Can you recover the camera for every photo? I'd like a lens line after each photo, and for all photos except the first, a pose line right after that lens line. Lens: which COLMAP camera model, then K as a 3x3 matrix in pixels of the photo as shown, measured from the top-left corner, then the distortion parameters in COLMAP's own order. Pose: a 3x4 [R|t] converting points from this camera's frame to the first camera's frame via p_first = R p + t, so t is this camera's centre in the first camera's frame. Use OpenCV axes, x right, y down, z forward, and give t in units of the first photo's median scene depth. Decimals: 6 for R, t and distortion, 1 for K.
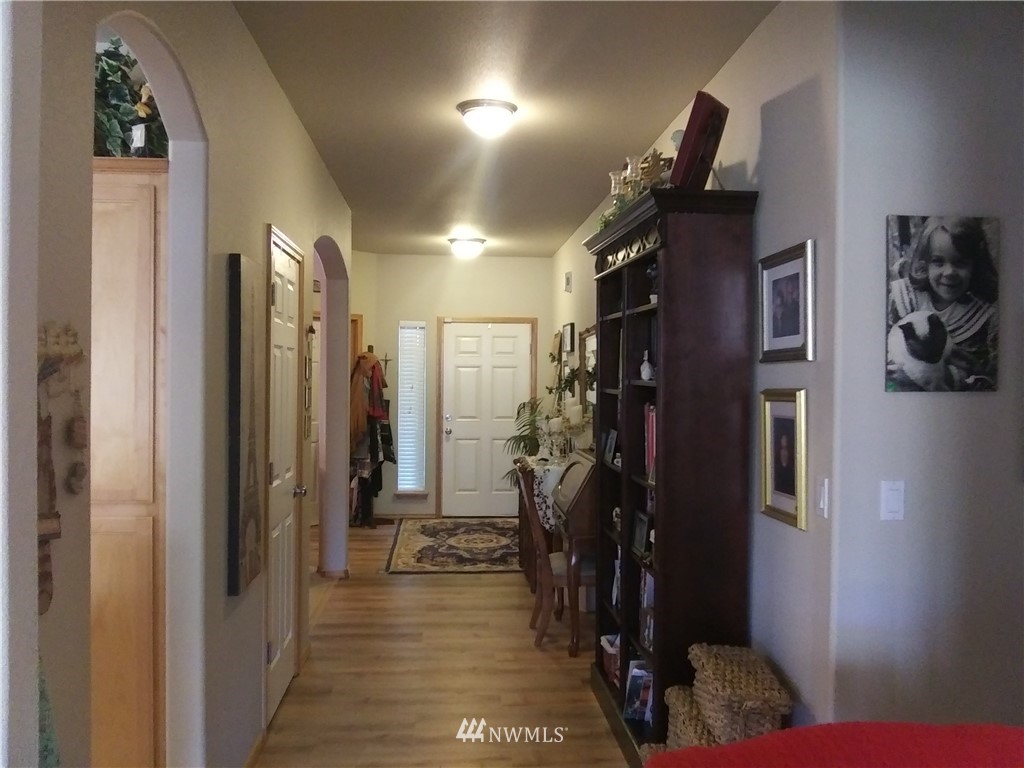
lens RADIAL K [[928.3, 0, 512.0], [0, 928.3, 384.0], [0, 0, 1]] dist [-0.066127, -0.021770]
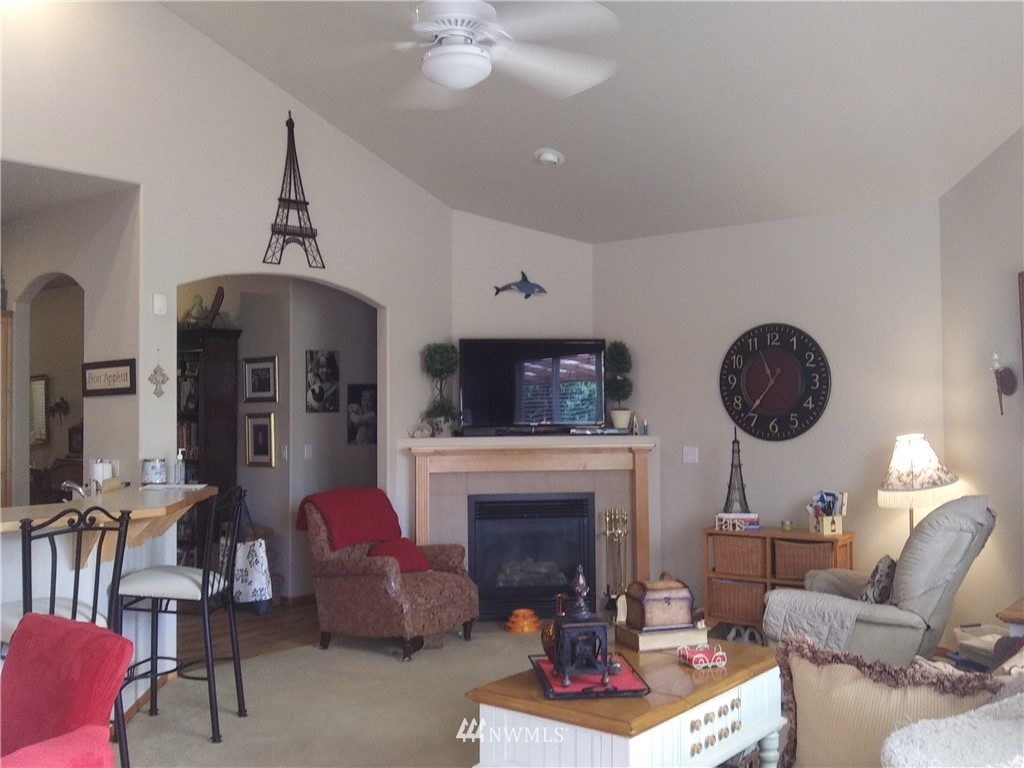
lens RADIAL K [[939.5, 0, 512.0], [0, 939.5, 384.0], [0, 0, 1]] dist [0.003856, -0.191165]
pose [[0.697694, 0.000334, 0.716395, -1.200973], [0.023153, 0.999467, -0.023015, 0.000902], [-0.716021, 0.032644, 0.697315, -1.446536]]
